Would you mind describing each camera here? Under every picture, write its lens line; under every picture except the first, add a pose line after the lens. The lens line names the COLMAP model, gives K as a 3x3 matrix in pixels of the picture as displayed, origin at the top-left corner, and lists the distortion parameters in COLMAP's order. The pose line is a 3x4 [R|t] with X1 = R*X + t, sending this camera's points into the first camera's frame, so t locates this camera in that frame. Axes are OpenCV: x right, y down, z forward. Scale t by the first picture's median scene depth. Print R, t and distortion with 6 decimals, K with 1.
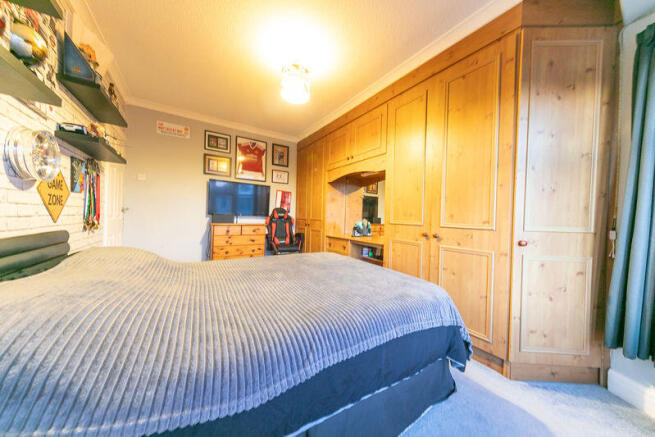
lens RADIAL K [[210.4, 0, 328.2], [0, 210.4, 217.0], [0, 0, 1]] dist [0.000378, 0.000000]
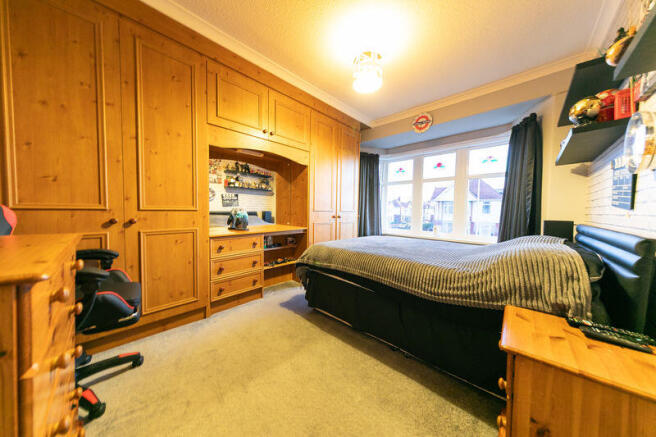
lens RADIAL K [[210.7, 0, 328.7], [0, 210.7, 217.0], [0, 0, 1]] dist [0.000378, 0.000000]
pose [[-0.237506, -0.082149, 0.967906, -0.879385], [-0.032047, 0.996538, 0.076715, -0.030203], [-0.970857, -0.012798, -0.239317, 1.100278]]
